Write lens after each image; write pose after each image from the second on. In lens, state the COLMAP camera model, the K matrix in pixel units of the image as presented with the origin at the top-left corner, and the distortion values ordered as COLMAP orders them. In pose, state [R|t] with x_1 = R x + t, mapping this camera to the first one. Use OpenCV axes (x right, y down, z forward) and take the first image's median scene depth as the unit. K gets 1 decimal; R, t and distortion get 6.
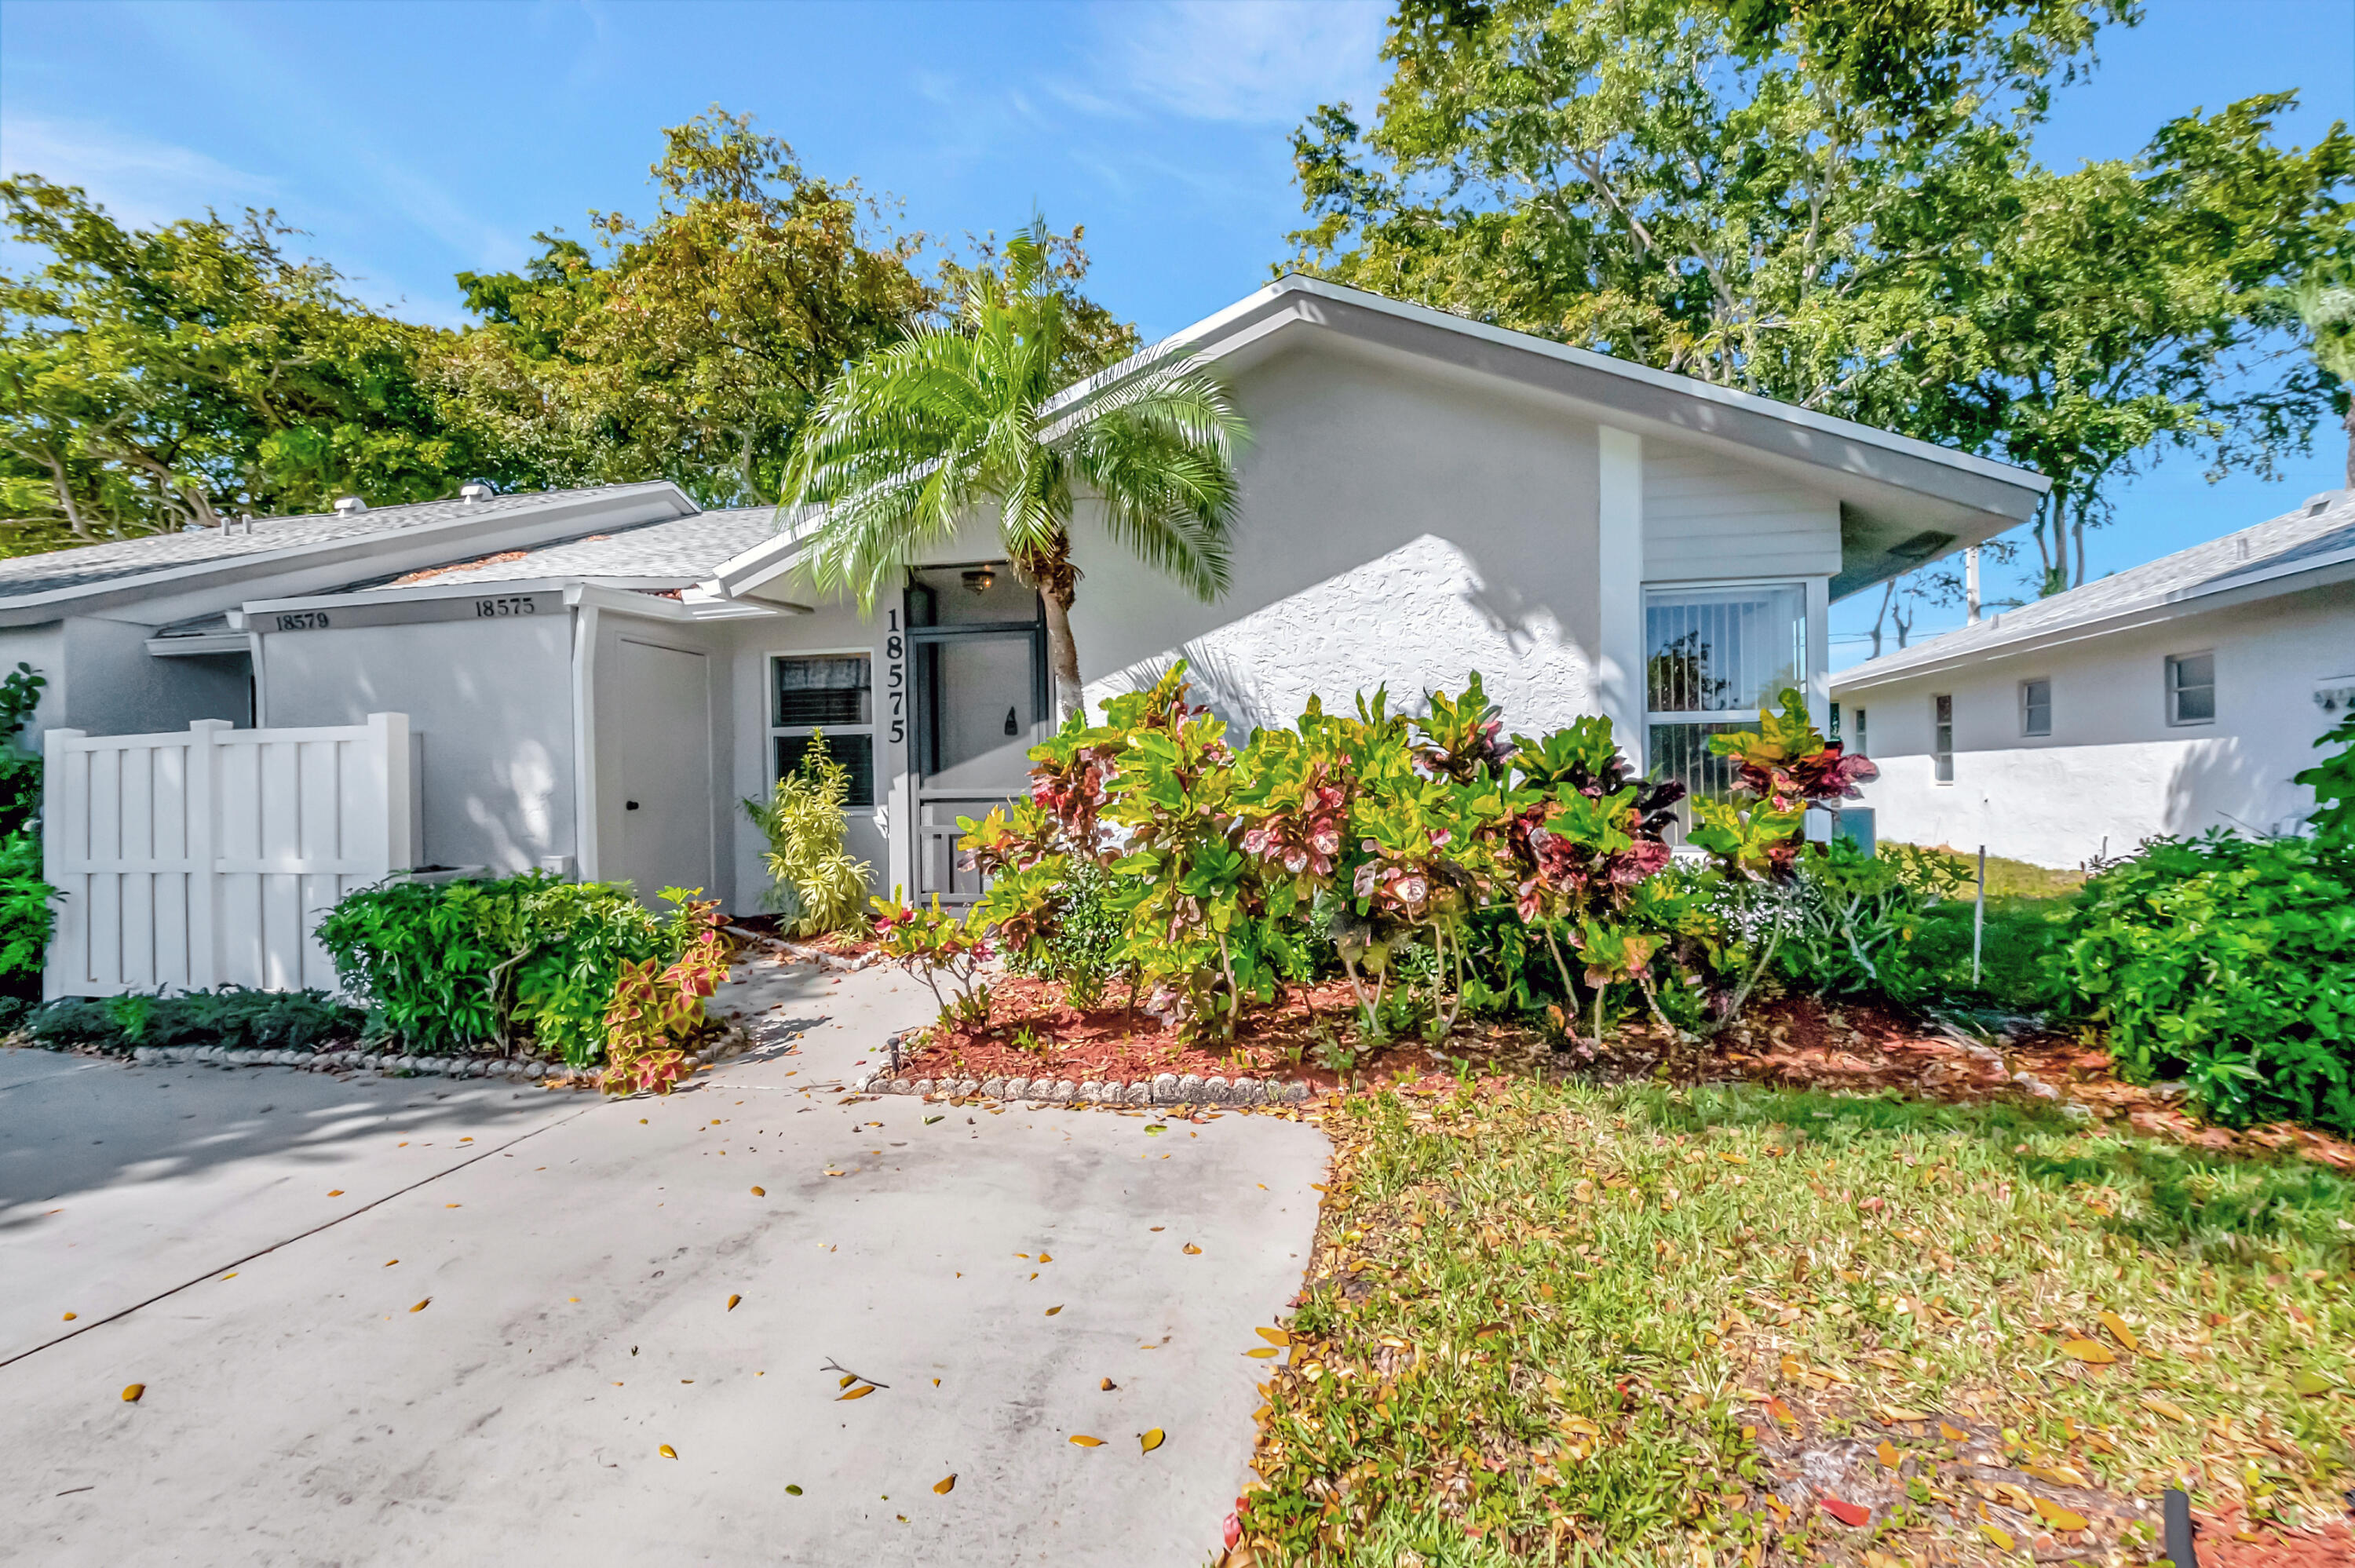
lens RADIAL K [[1113.8, 0, 1177.5], [0, 1113.8, 784.0], [0, 0, 1]] dist [-0.000771, -0.018399]
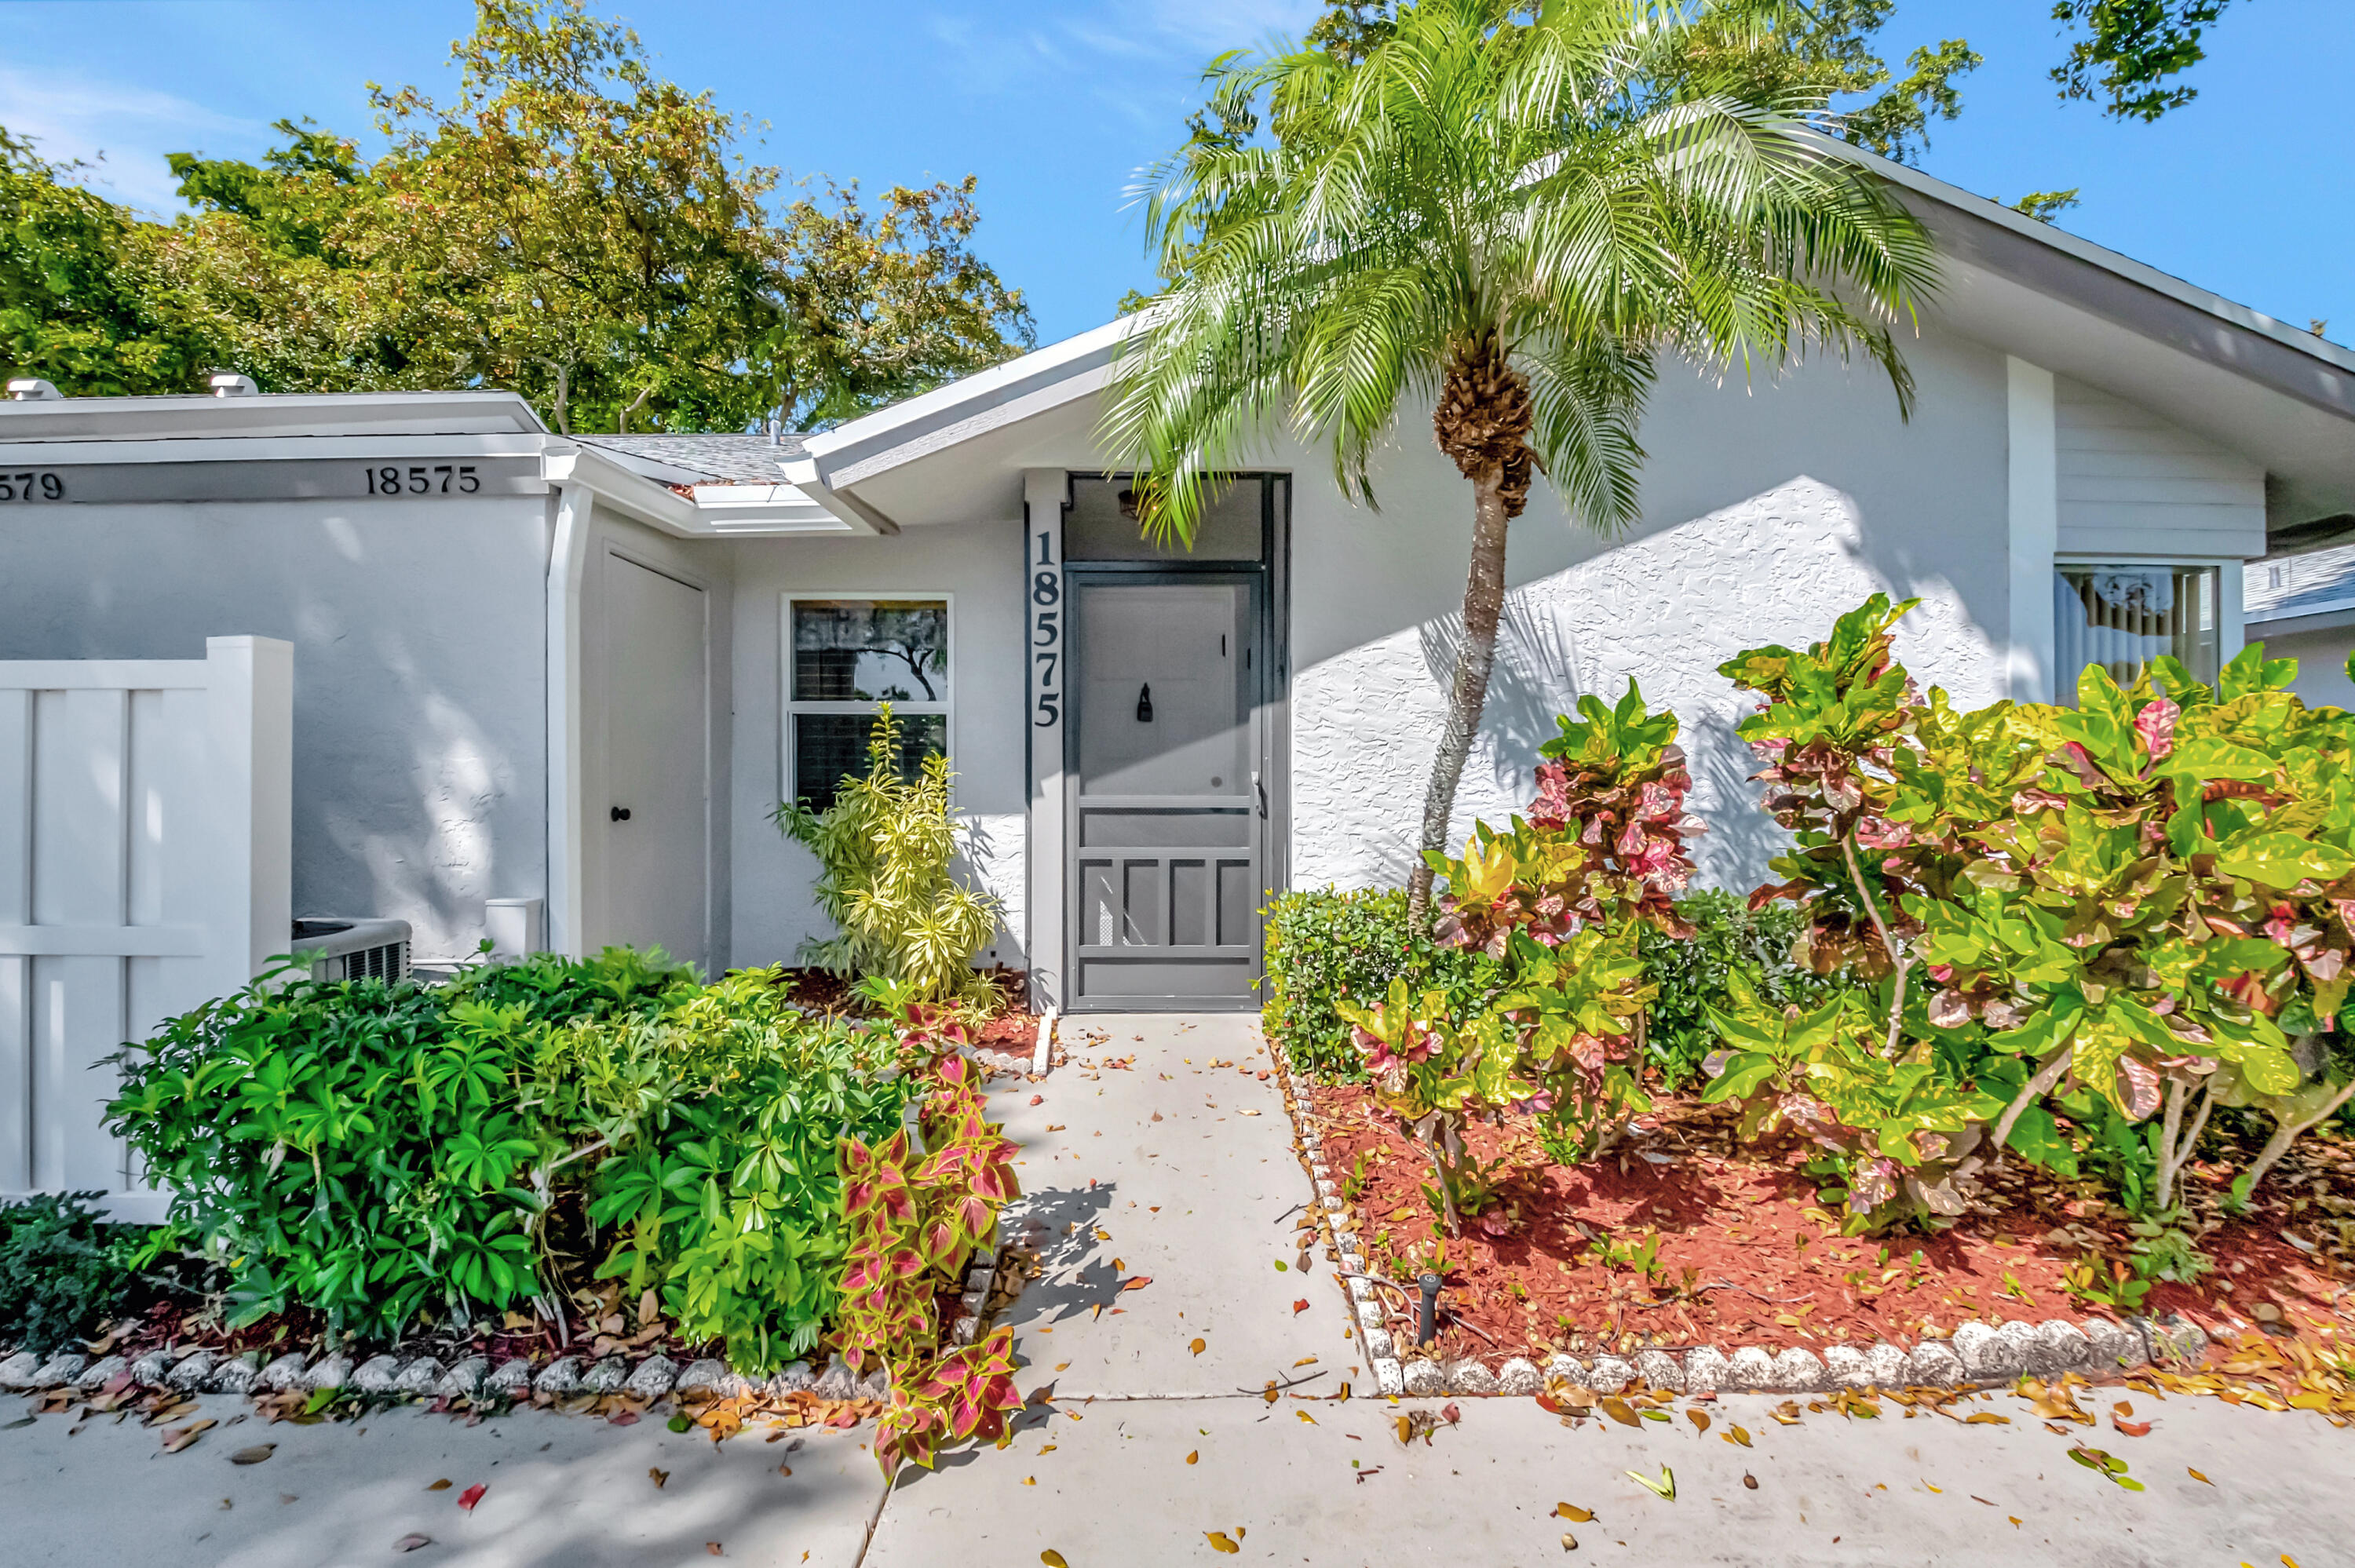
lens RADIAL K [[1057.0, 0, 1179.4], [0, 1057.0, 777.3], [0, 0, 1]] dist [-0.011403, -0.005125]
pose [[0.975868, 0.017081, 0.217693, -0.361863], [-0.016001, 0.999849, -0.006724, -0.003099], [-0.217775, 0.003079, 0.975994, 0.399413]]
